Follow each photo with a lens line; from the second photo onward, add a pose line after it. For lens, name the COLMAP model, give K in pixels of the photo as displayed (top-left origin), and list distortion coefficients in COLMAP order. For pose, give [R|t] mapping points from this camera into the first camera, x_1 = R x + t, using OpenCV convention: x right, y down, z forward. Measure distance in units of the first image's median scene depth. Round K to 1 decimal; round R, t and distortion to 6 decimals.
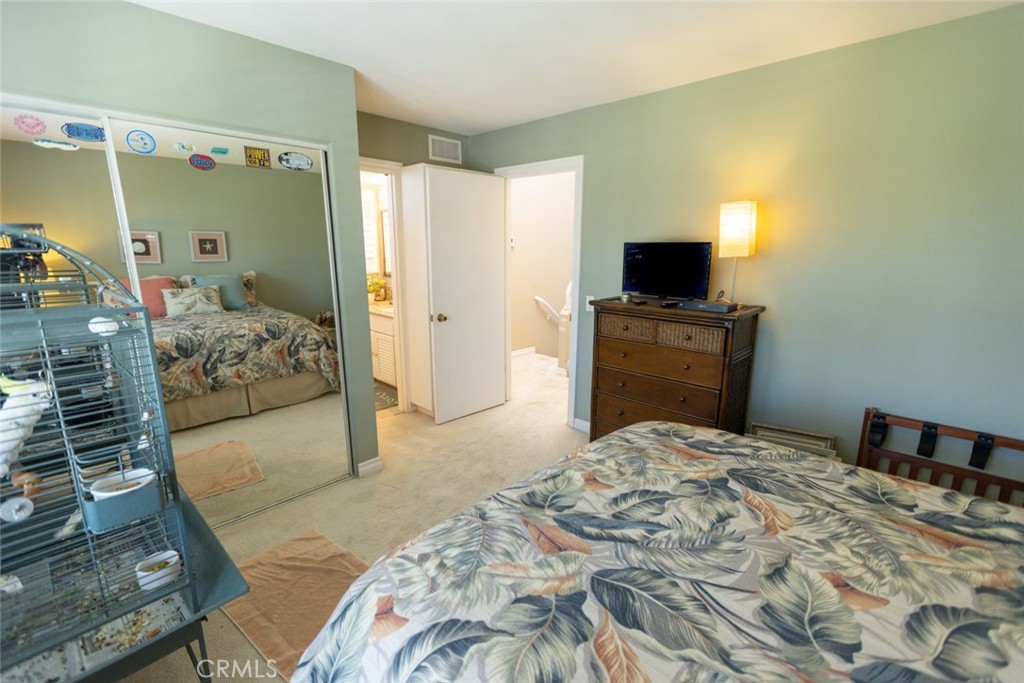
lens RADIAL K [[451.8, 0, 510.6], [0, 451.8, 339.2], [0, 0, 1]] dist [-0.000195, -0.001501]
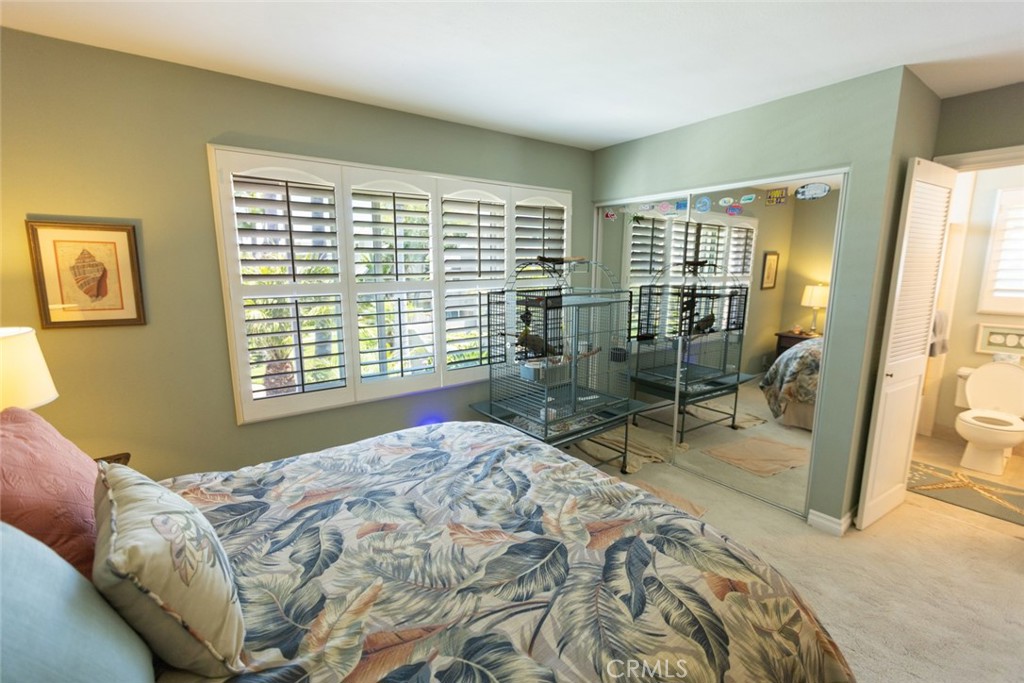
lens RADIAL K [[451.8, 0, 504.3], [0, 451.8, 339.3], [0, 0, 1]] dist [-0.000195, -0.001501]
pose [[-0.172448, 0.157353, -0.972369, 1.579194], [-0.206997, 0.959326, 0.191953, -0.261437], [0.963023, 0.234379, -0.132863, 1.169529]]
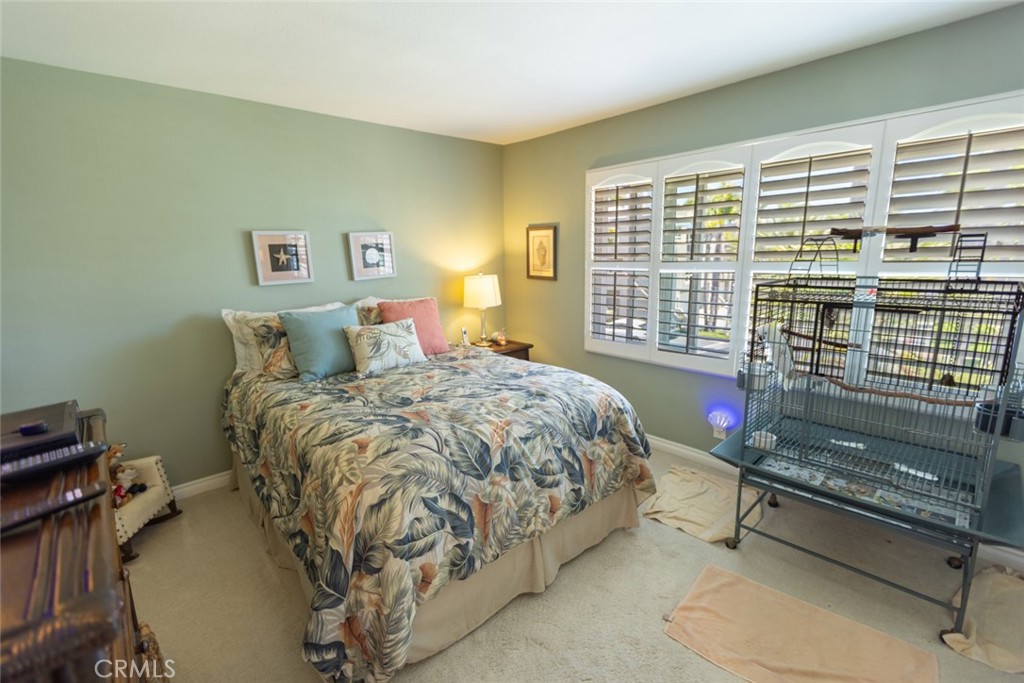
lens RADIAL K [[451.8, 0, 510.1], [0, 451.8, 341.2], [0, 0, 1]] dist [-0.000195, -0.001501]
pose [[-0.997584, 0.004419, 0.069332, 0.053138], [0.031758, 0.916609, 0.398522, -0.617074], [-0.061789, 0.399761, -0.914534, 2.857132]]
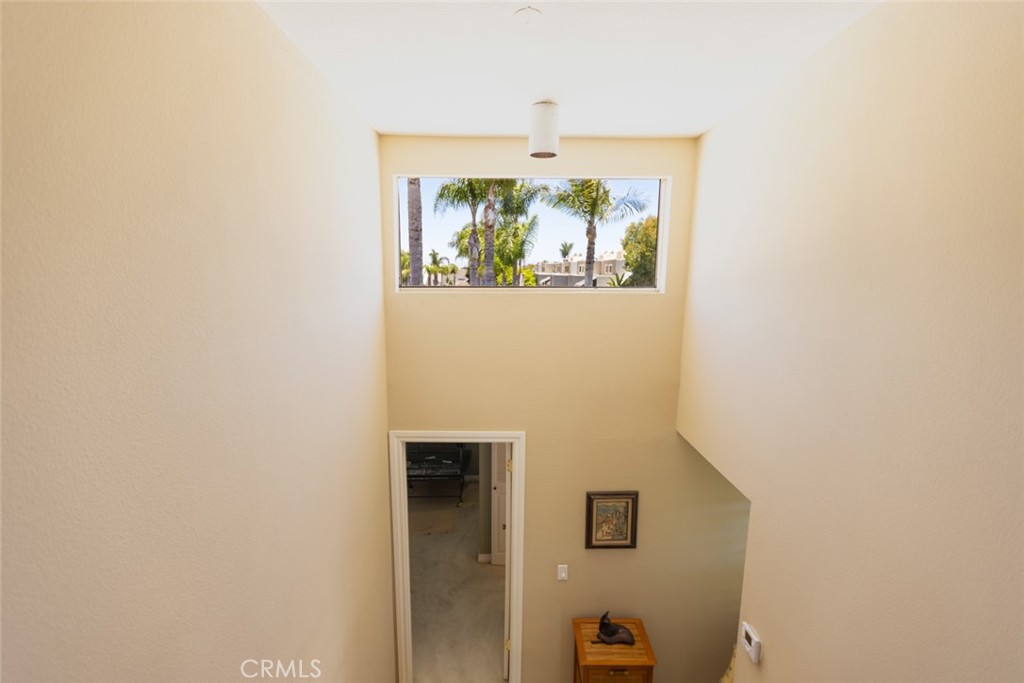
lens RADIAL K [[451.8, 0, 510.7], [0, 451.8, 342.2], [0, 0, 1]] dist [-0.000195, -0.001501]
pose [[-0.710730, 0.100242, -0.696287, 2.006003], [-0.151927, 0.944563, 0.291064, -2.757771], [0.686864, 0.312652, -0.656100, 5.358699]]
